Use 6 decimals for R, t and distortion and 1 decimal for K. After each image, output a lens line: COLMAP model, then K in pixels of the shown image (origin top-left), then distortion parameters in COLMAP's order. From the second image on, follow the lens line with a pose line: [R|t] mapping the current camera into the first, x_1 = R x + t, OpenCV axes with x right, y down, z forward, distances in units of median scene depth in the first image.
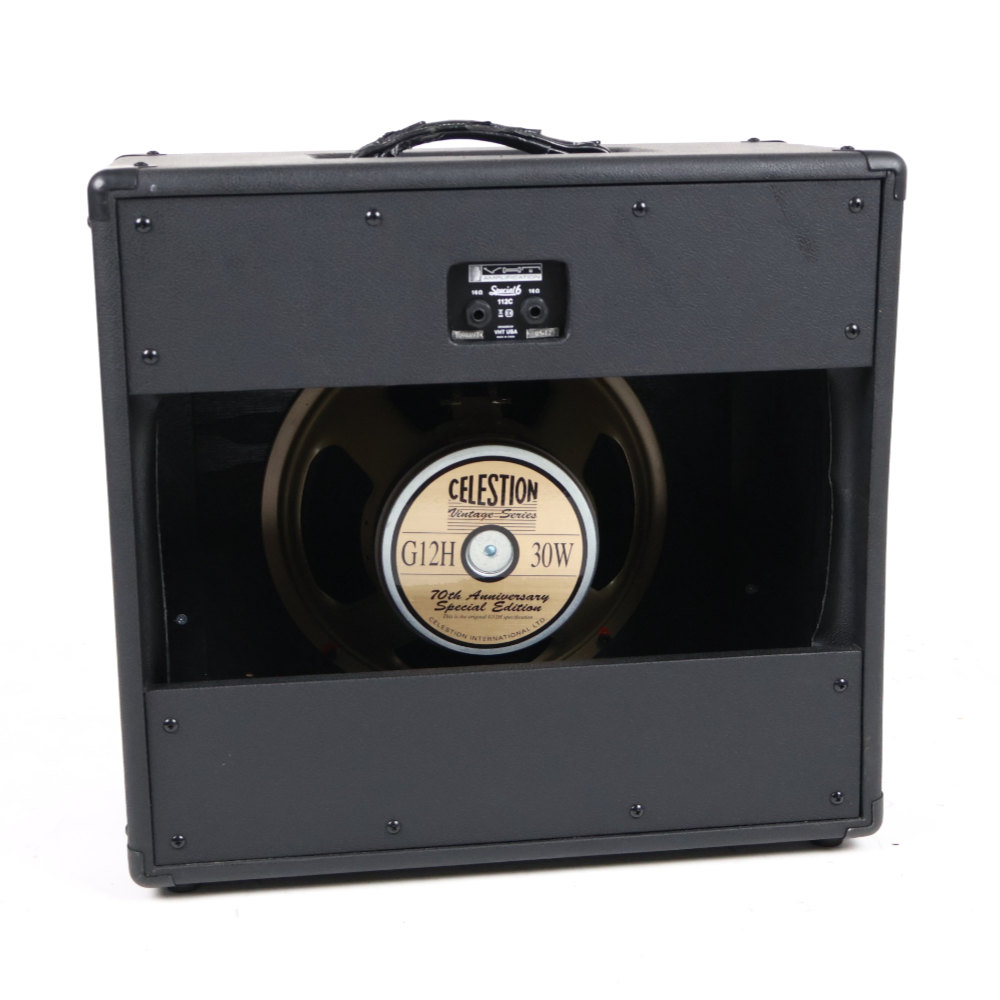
lens RADIAL K [[1881.7, 0, 500.0], [0, 1881.7, 500.0], [0, 0, 1]] dist [0.027746, -0.084274]
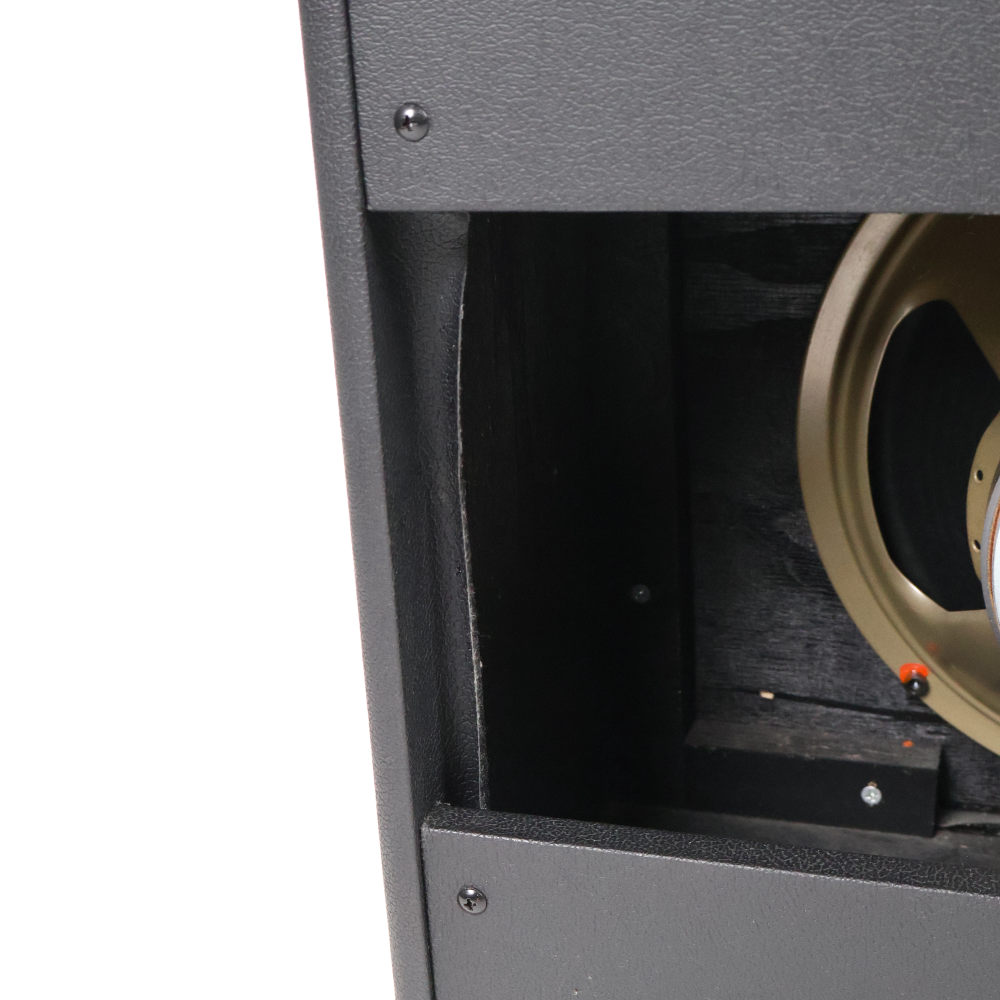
lens RADIAL K [[1881.7, 0, 500.0], [0, 1881.7, 500.0], [0, 0, 1]] dist [0.027746, -0.084274]
pose [[0.912069, 0.117011, -0.392986, 0.008107], [-0.058949, 0.985880, 0.156732, -0.054057], [0.405776, -0.119784, 0.906089, 0.553381]]
